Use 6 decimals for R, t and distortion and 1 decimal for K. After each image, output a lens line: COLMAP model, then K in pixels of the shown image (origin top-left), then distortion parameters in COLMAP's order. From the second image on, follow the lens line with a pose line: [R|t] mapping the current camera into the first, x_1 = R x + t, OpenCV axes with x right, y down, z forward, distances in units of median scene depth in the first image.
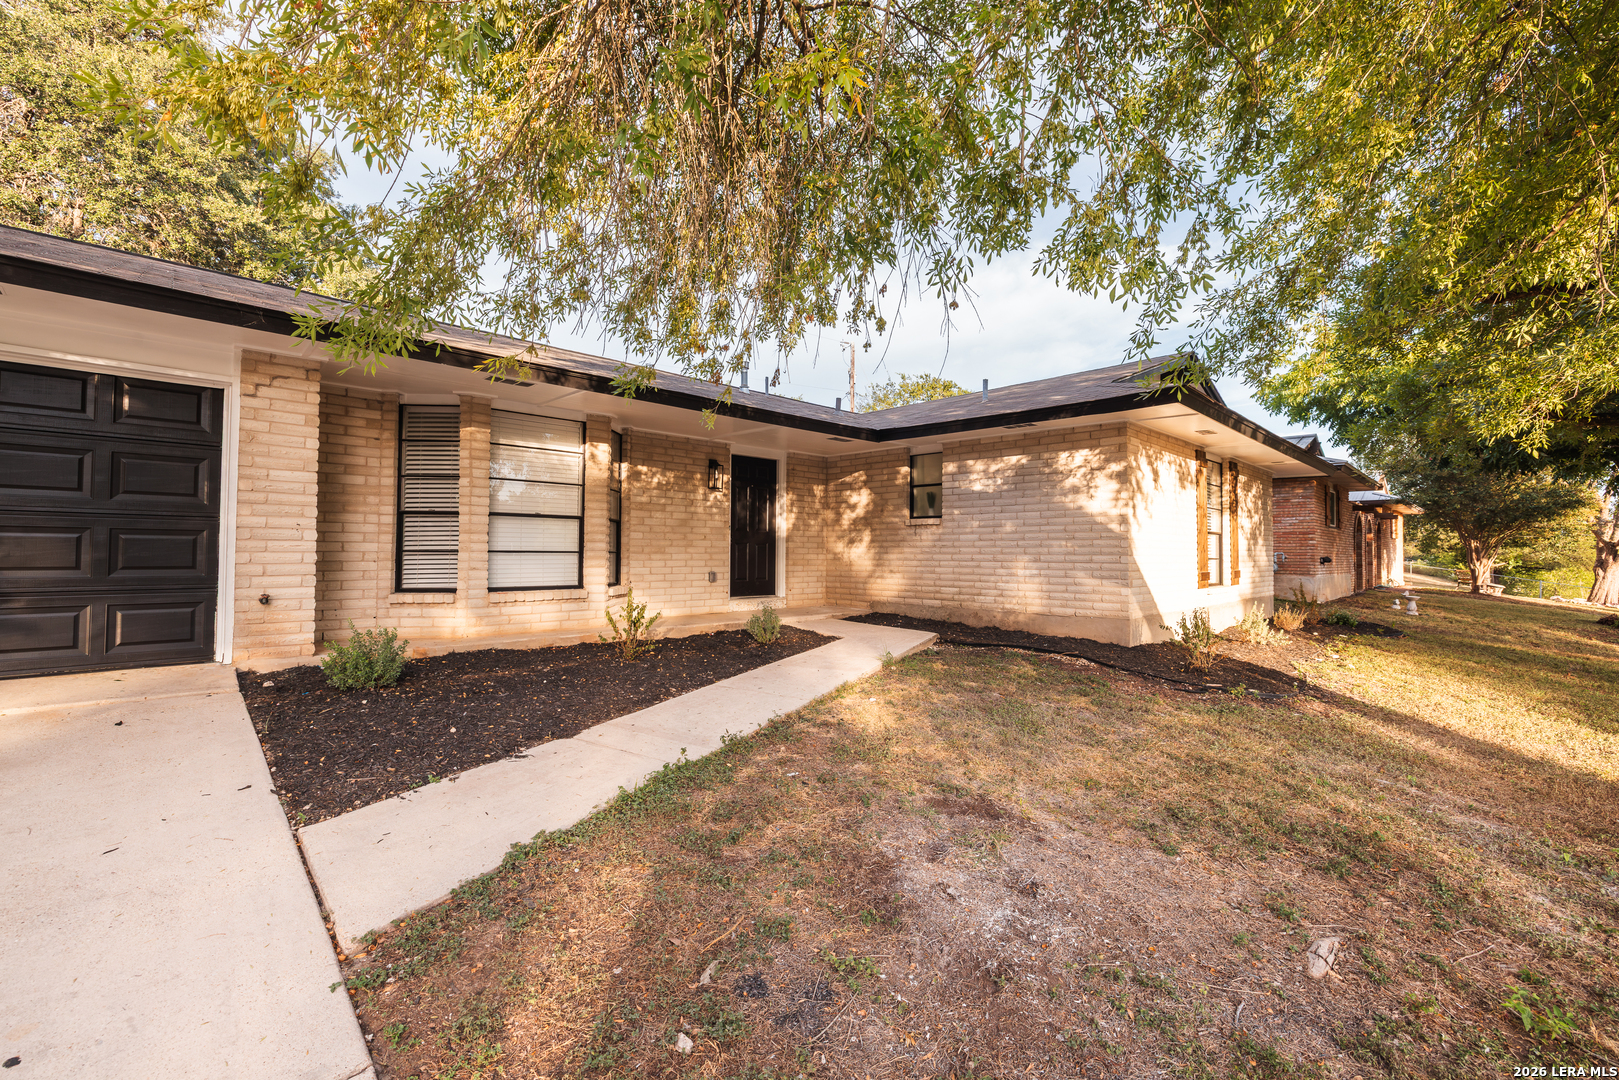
lens RADIAL K [[656.8, 0, 809.5], [0, 656.8, 540.0], [0, 0, 1]] dist [-0.000473, 0.000021]
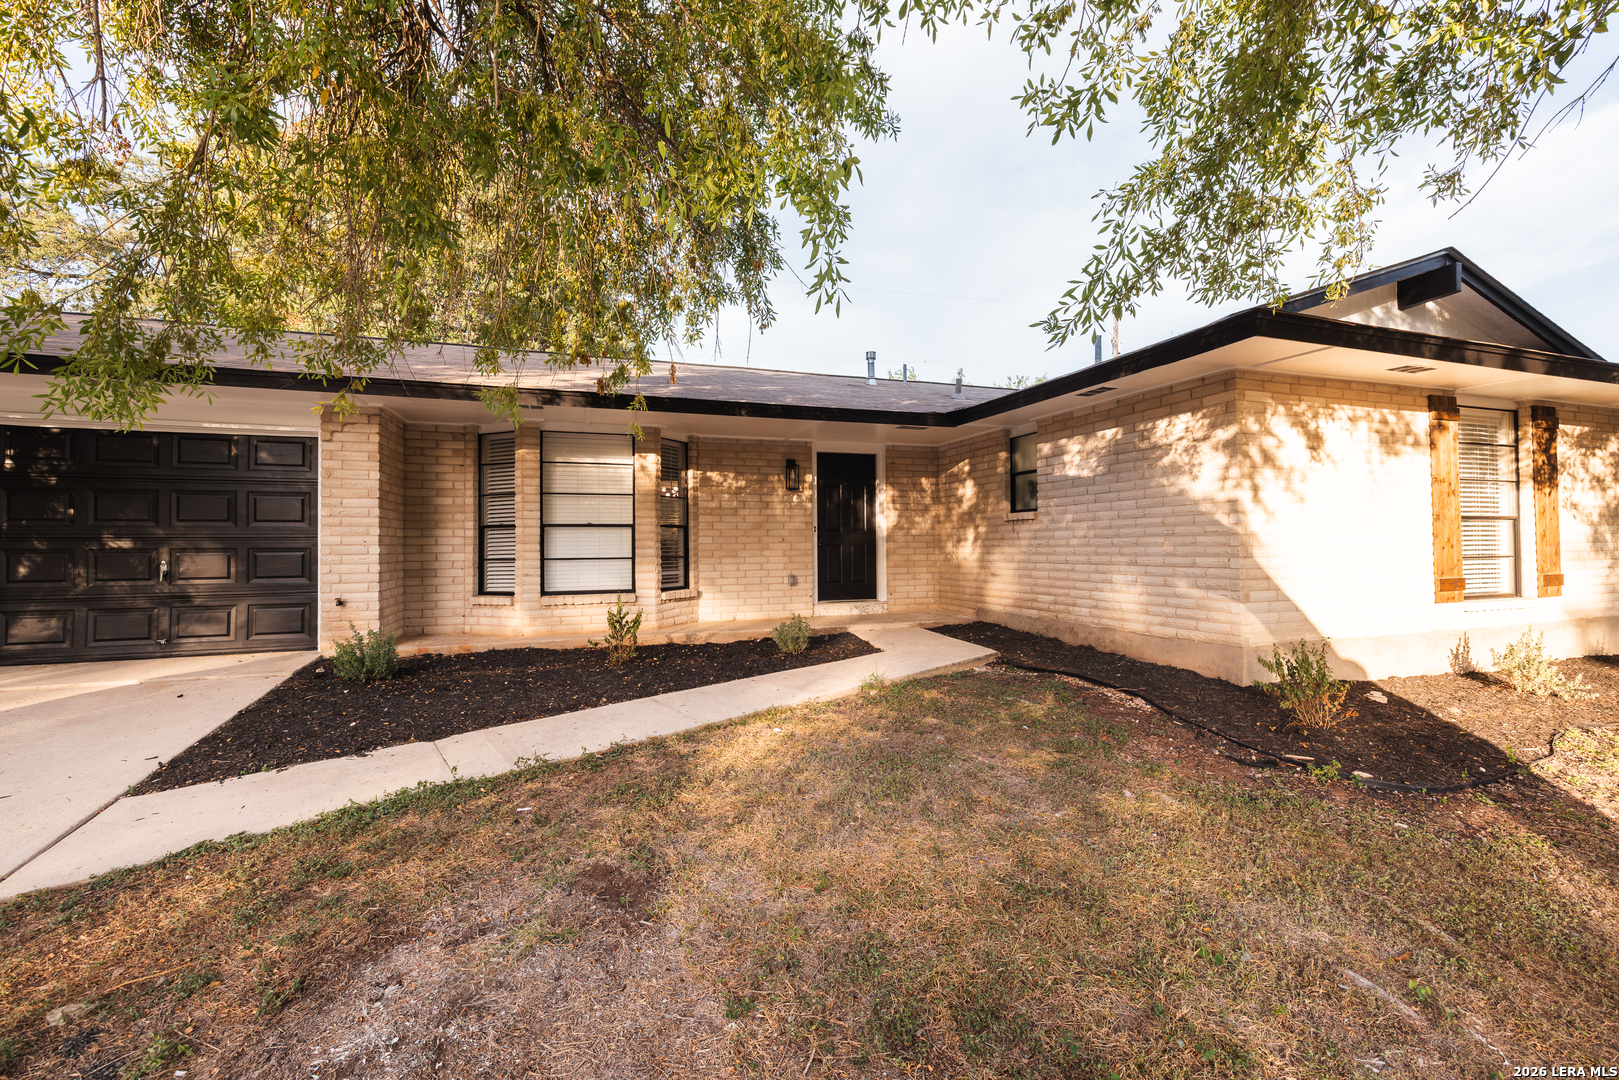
lens RADIAL K [[656.8, 0, 809.5], [0, 656.8, 540.0], [0, 0, 1]] dist [-0.000473, 0.000021]
pose [[0.910150, -0.019214, -0.413832, 0.342779], [0.023064, 0.999725, 0.004310, -0.008739], [0.413636, -0.013468, 0.910343, 0.153216]]
